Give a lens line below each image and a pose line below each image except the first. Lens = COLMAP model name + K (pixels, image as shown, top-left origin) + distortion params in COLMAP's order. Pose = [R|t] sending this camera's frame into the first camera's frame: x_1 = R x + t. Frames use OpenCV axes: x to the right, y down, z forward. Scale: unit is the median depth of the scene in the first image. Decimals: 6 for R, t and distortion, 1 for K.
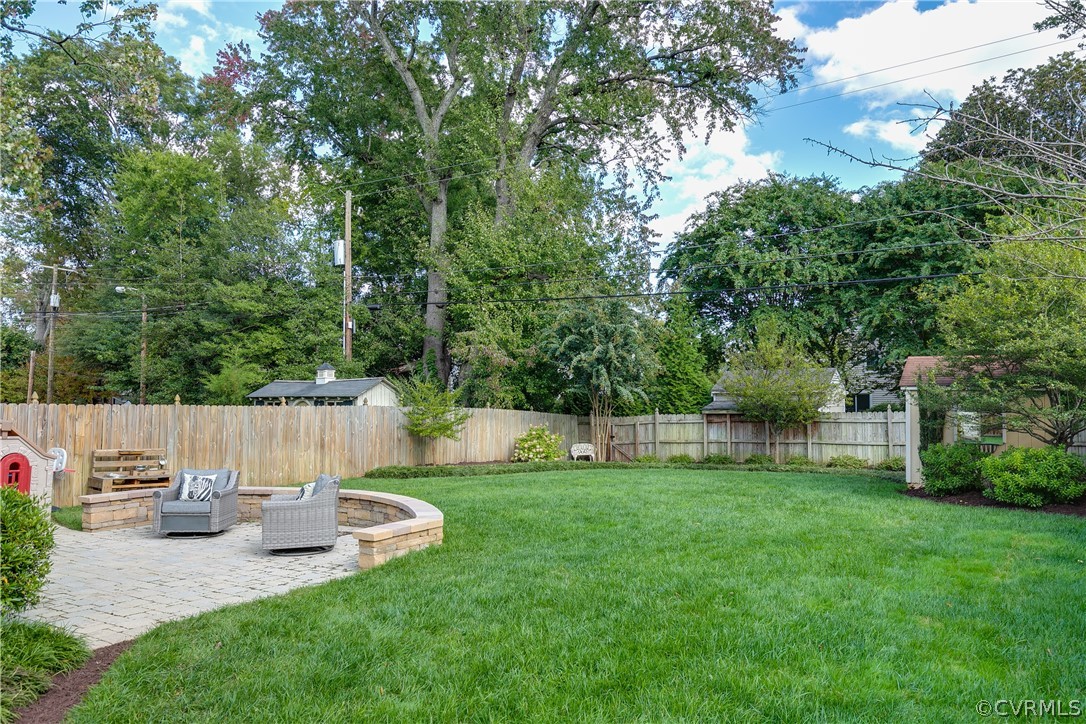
lens RADIAL K [[751.8, 0, 541.5], [0, 751.8, 341.5], [0, 0, 1]] dist [0.000516, -0.000287]
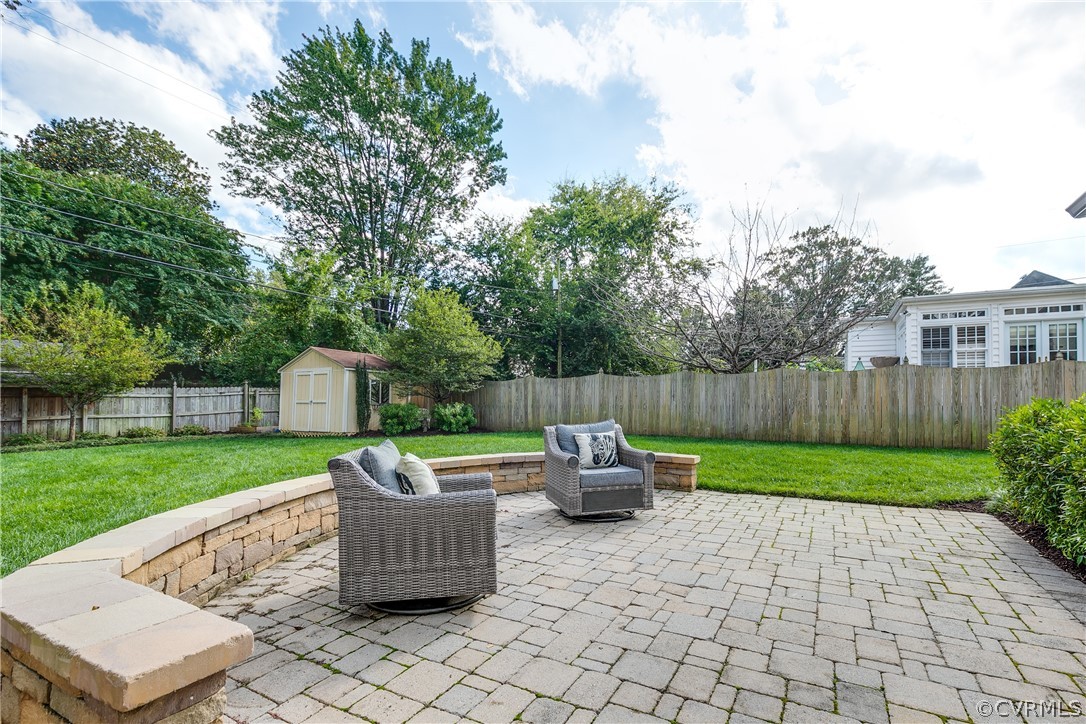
lens RADIAL K [[503.0, 0, 561.5], [0, 503.0, 386.4], [0, 0, 1]] dist [0.007374, -0.000755]
pose [[-0.066407, 0.030509, 0.997326, -0.322643], [-0.086738, 0.995572, -0.036231, 0.058915], [-0.994015, -0.088912, -0.063467, 0.394797]]
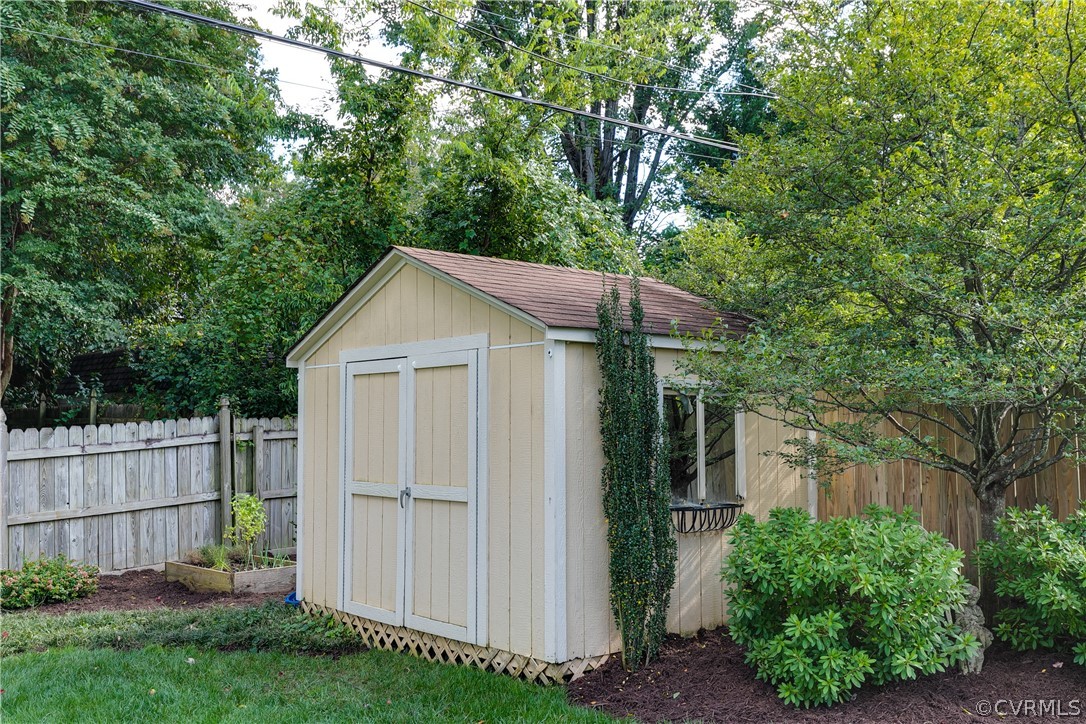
lens RADIAL K [[1057.7, 0, 541.7], [0, 1057.7, 380.4], [0, 0, 1]] dist [0.014063, 0.010557]
pose [[0.293639, 0.023541, 0.955627, 0.058333], [-0.061828, 0.998071, -0.005589, 0.050210], [-0.953915, -0.057443, 0.294528, 0.544122]]
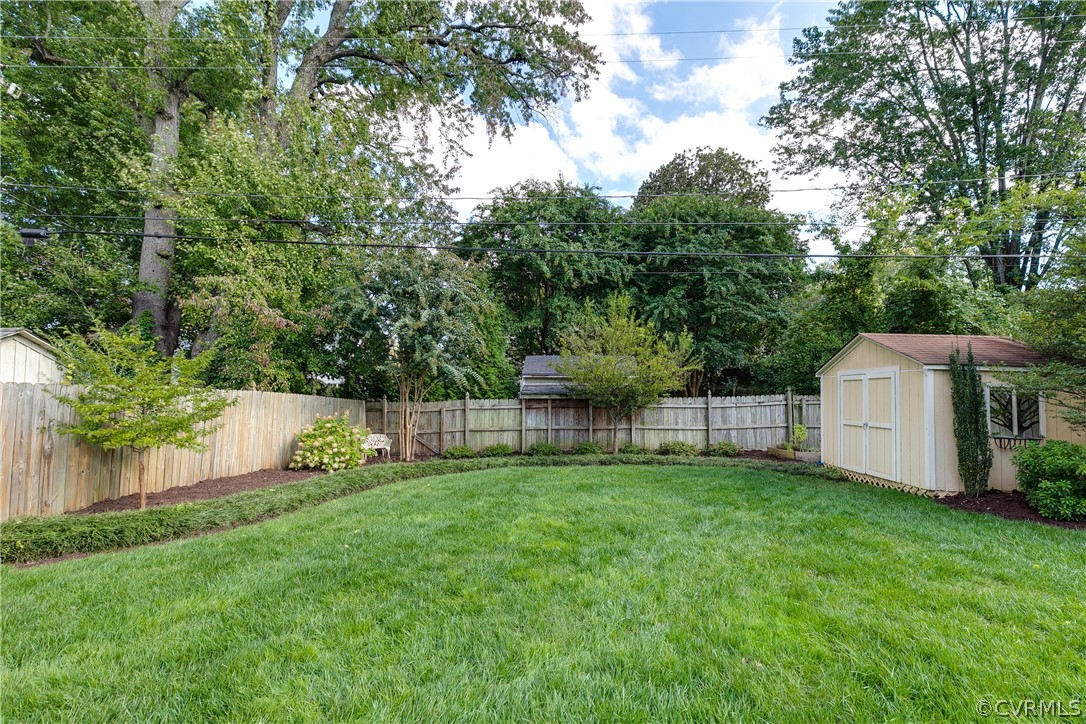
lens RADIAL K [[489.8, 0, 548.9], [0, 489.8, 363.1], [0, 0, 1]] dist [0.007864, -0.000025]
pose [[0.857247, 0.038698, 0.513448, -0.066580], [-0.051402, 0.998622, 0.010556, 0.044493], [-0.512333, -0.035442, 0.858055, 0.471691]]
